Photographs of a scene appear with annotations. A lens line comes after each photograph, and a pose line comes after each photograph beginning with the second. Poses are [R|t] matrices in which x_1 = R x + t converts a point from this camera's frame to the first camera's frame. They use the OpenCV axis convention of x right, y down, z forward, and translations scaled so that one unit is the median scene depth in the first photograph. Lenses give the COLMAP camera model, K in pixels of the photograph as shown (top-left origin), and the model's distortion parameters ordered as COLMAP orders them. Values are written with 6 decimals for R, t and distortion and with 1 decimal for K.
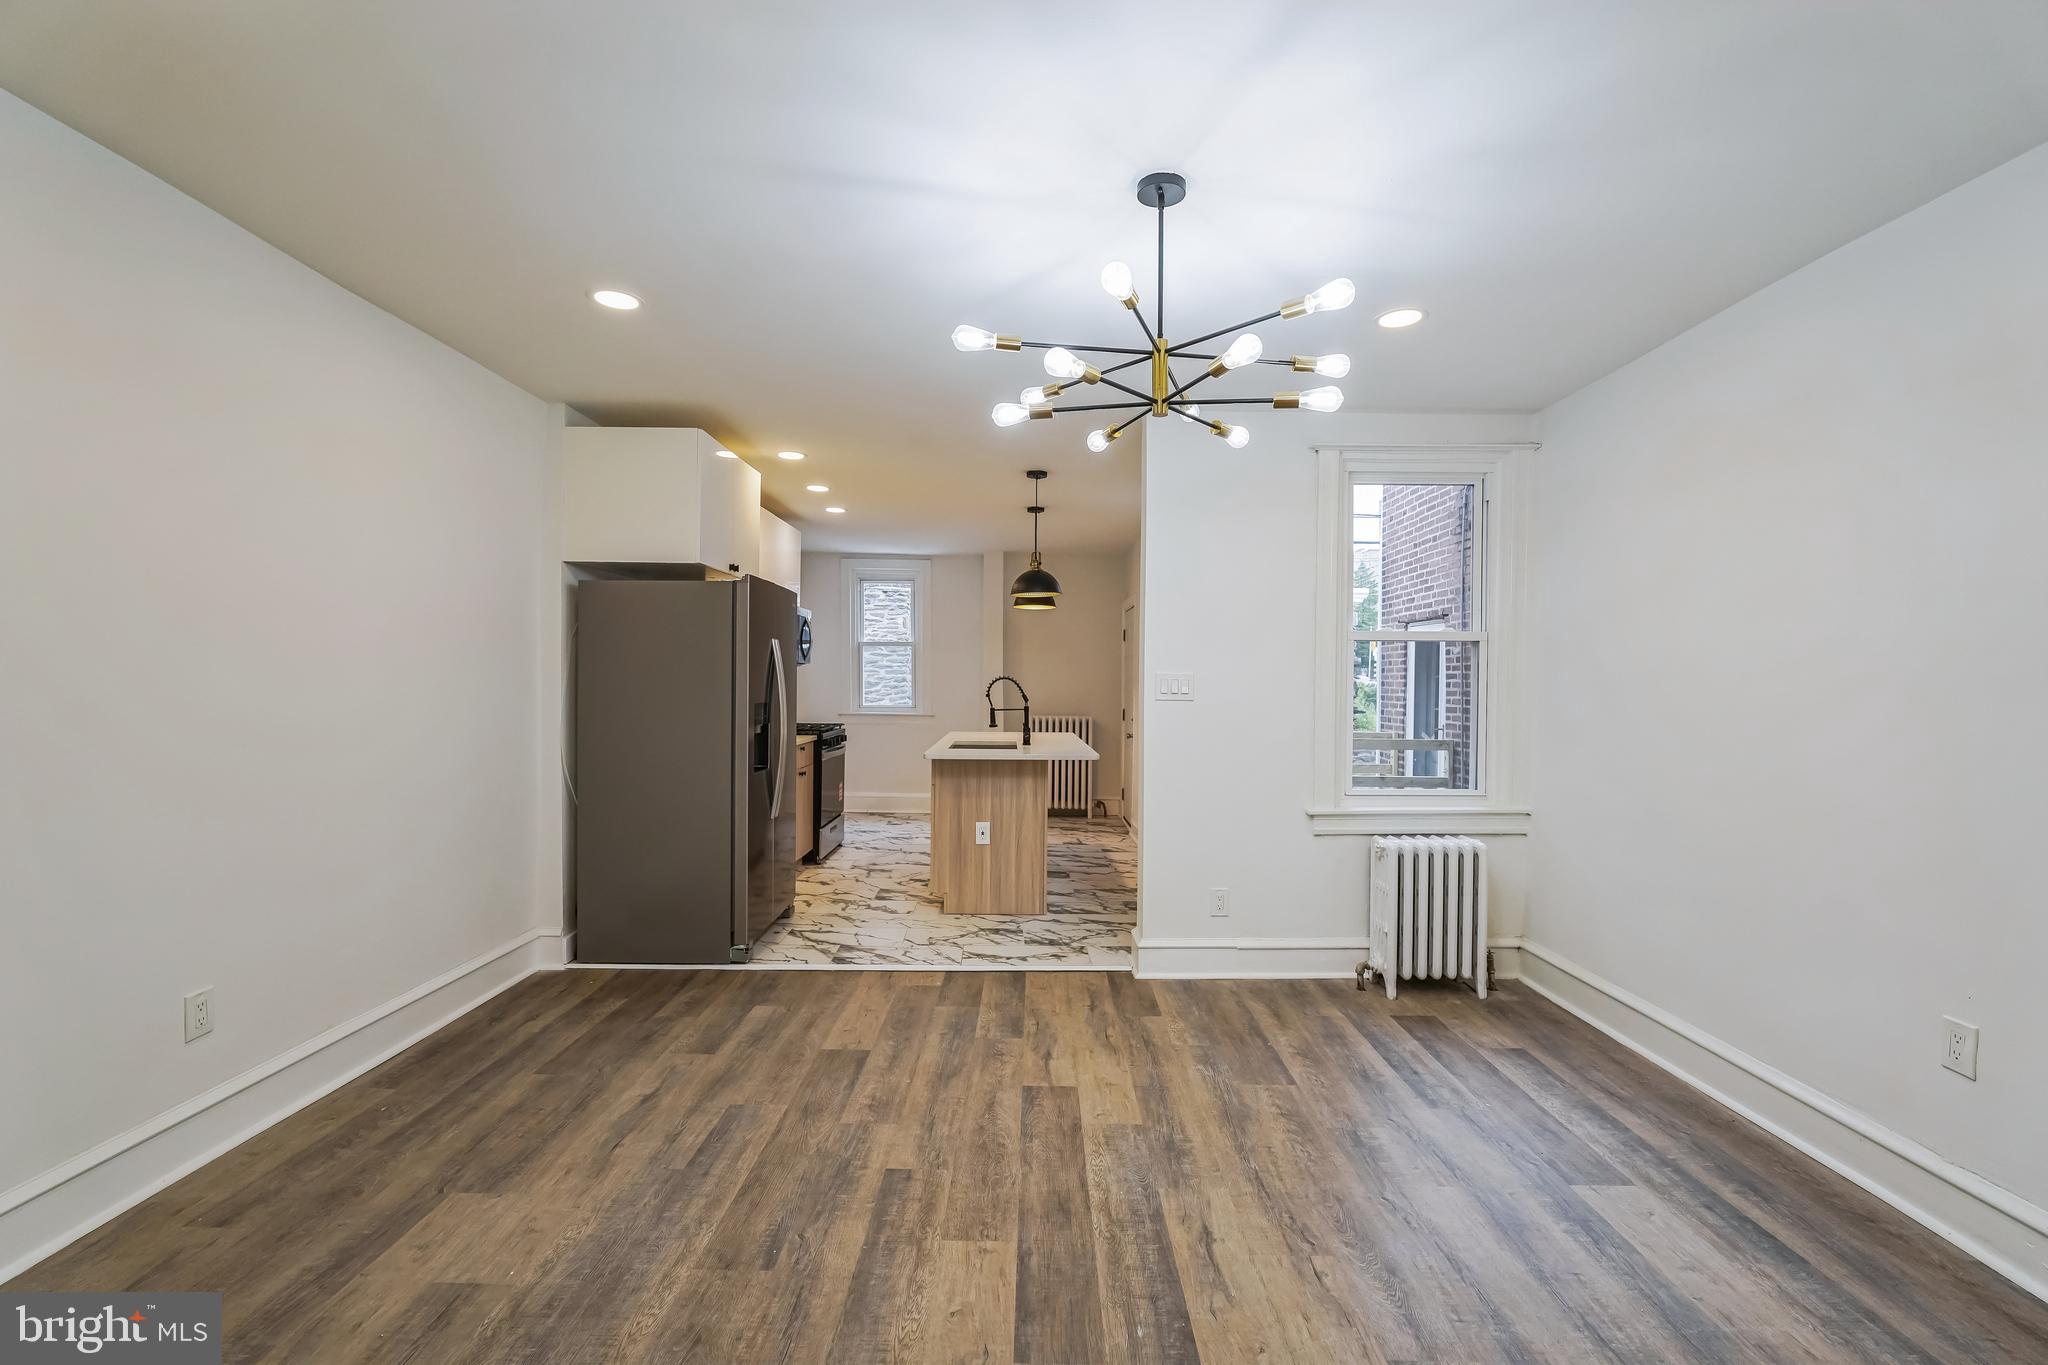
lens RADIAL K [[909.2, 0, 1019.6], [0, 909.2, 688.7], [0, 0, 1]] dist [-0.014290, 0.008943]
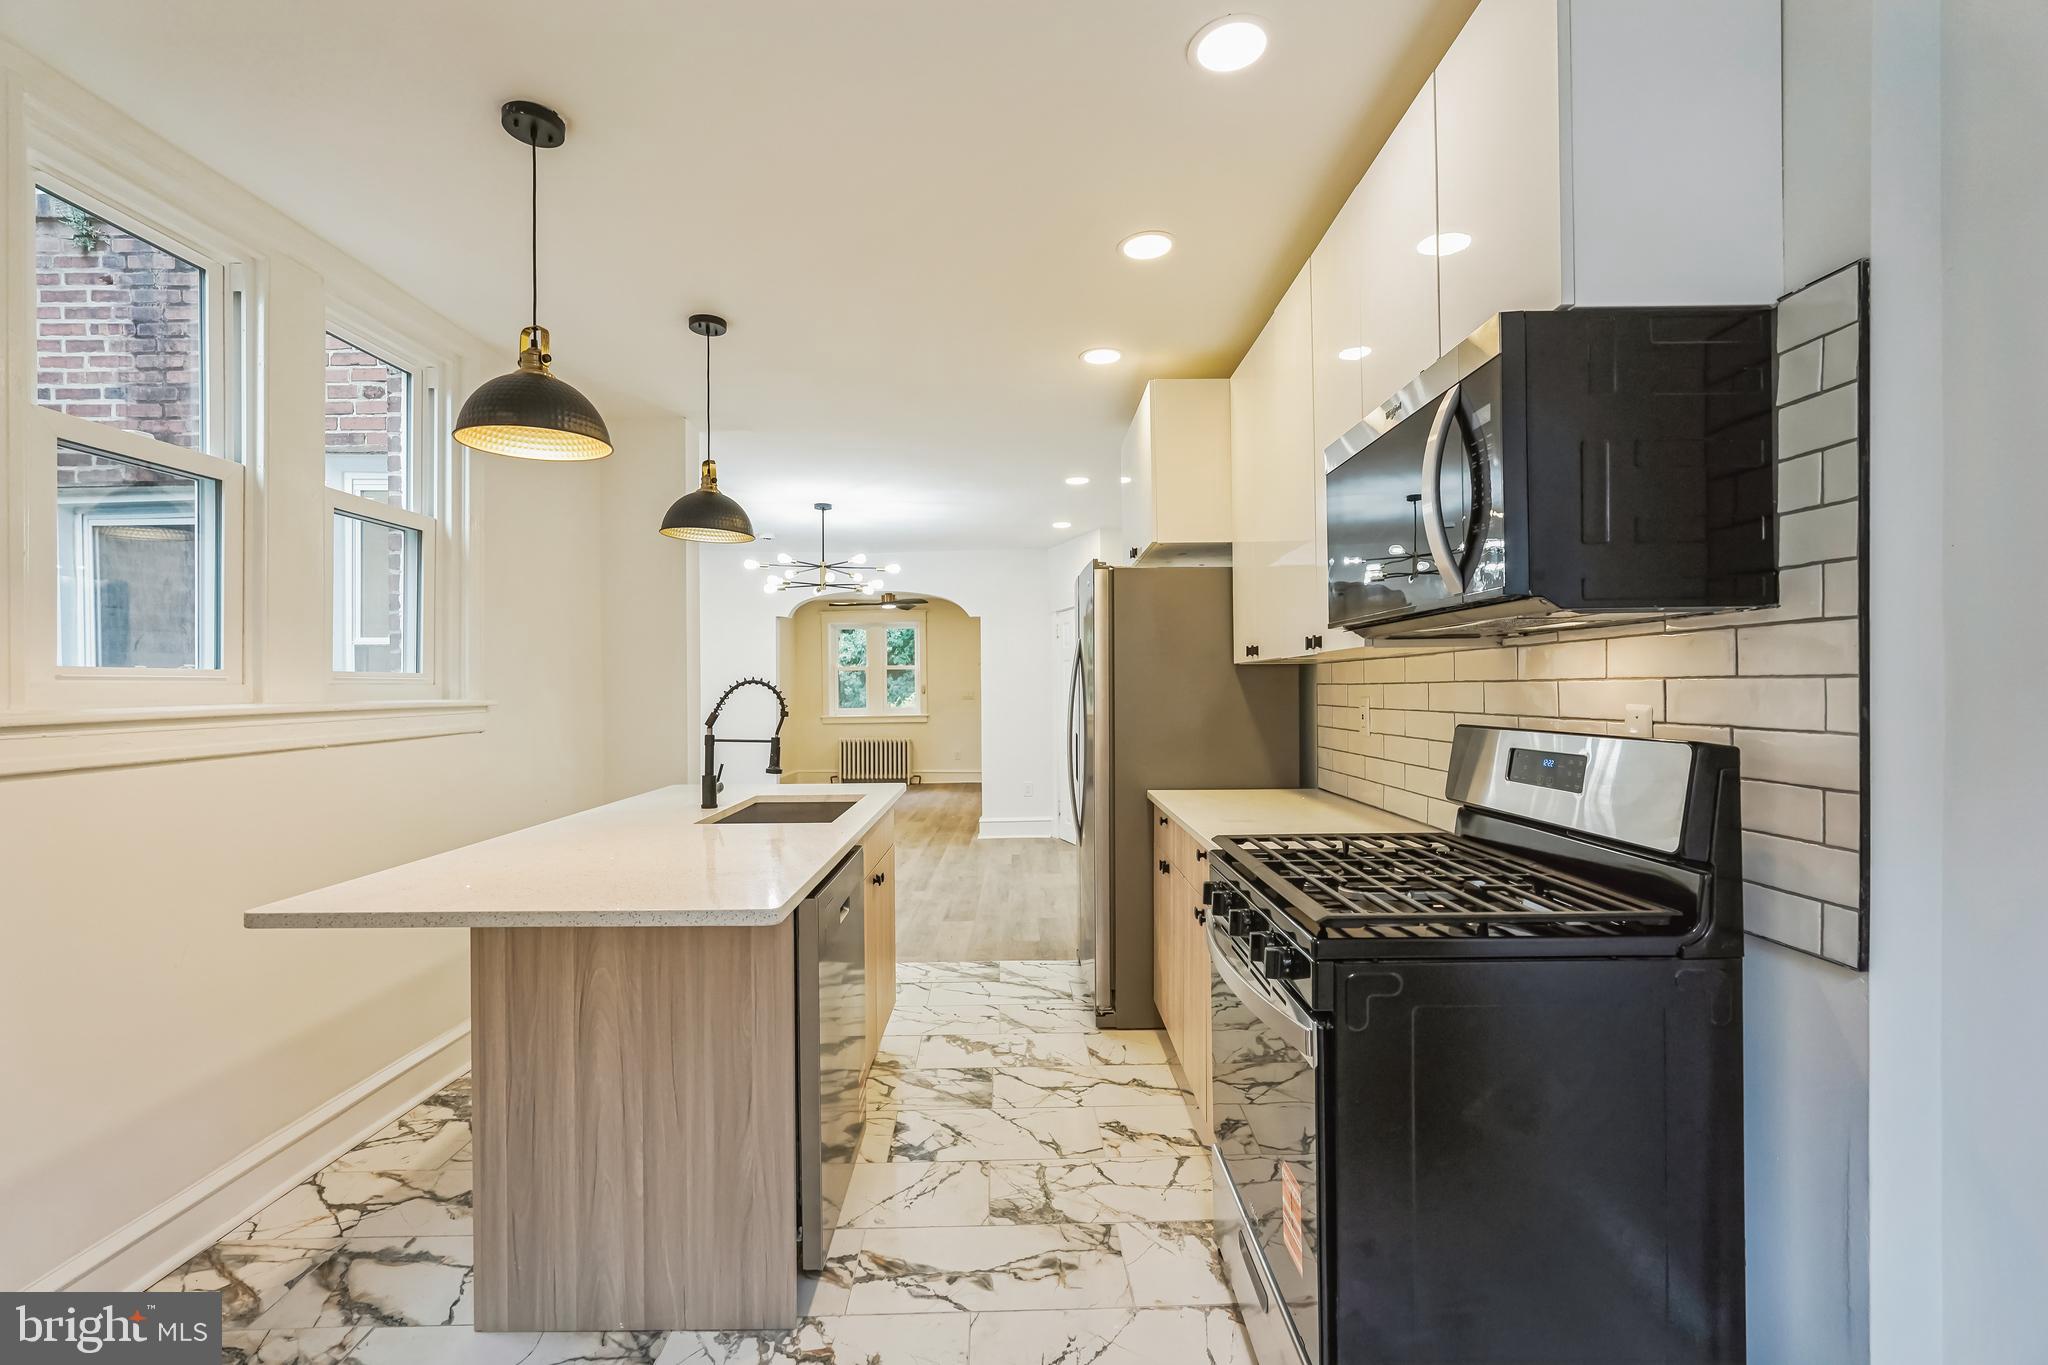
lens RADIAL K [[909.2, 0, 1019.6], [0, 909.2, 688.7], [0, 0, 1]] dist [-0.014290, 0.008943]
pose [[-0.999970, -0.001973, -0.007525, -0.276021], [-0.002042, 0.999956, 0.009151, -0.021118], [0.007507, 0.009166, -0.999930, 2.492184]]
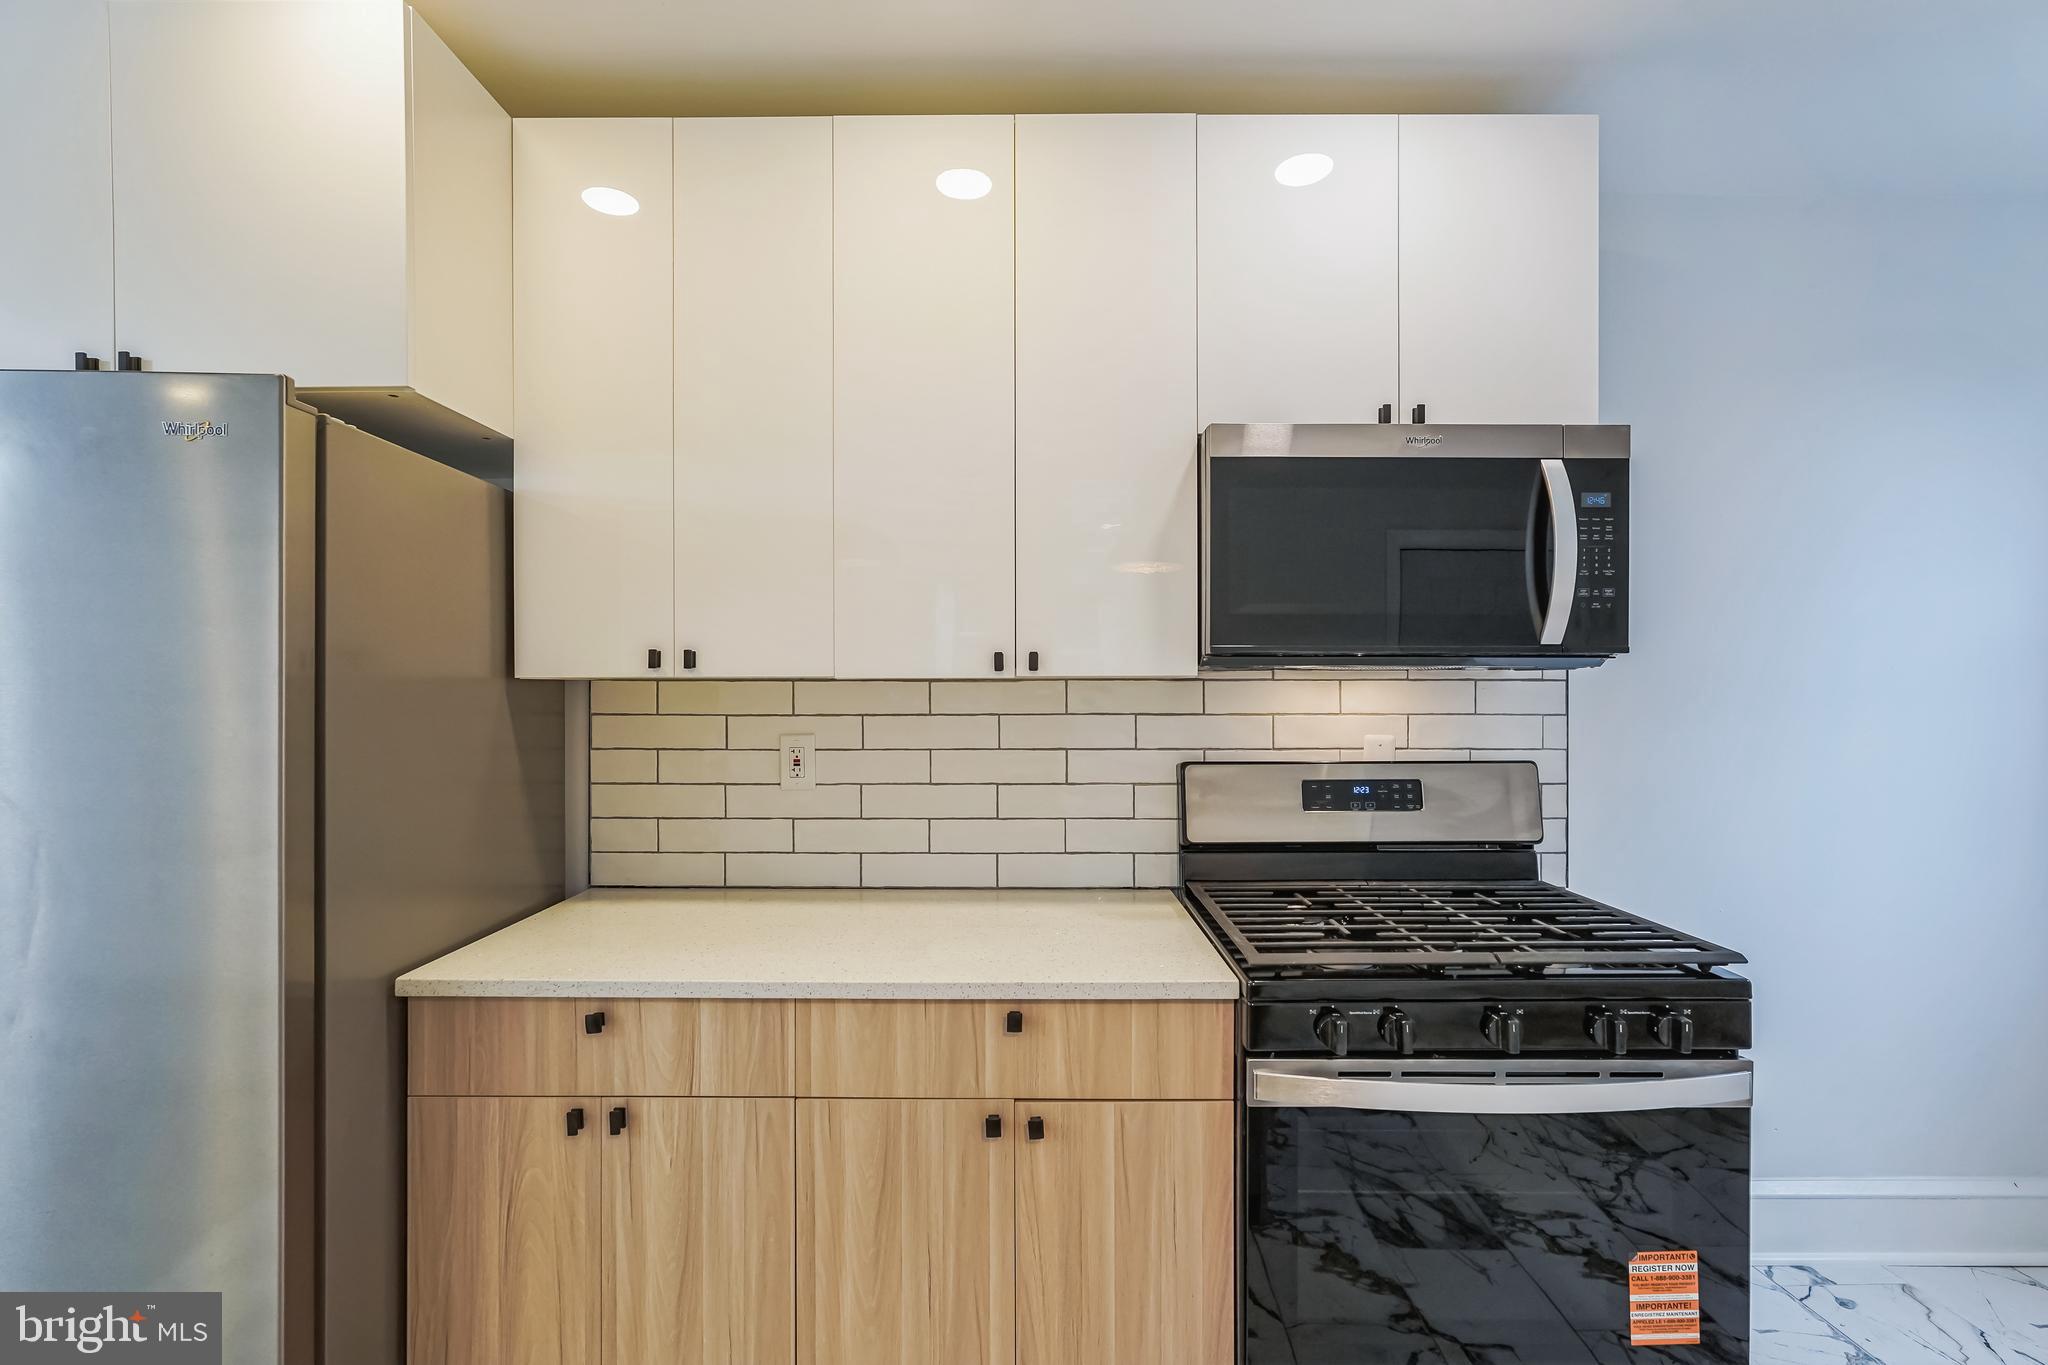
lens RADIAL K [[929.7, 0, 1024.0], [0, 929.7, 682.5], [0, 0, 1]] dist [-0.002749, 0.000017]
pose [[0.006887, -0.012861, -0.999894, 0.006801], [-0.009275, 0.999873, -0.012924, -0.033509], [0.999933, 0.009363, 0.006767, 1.771177]]
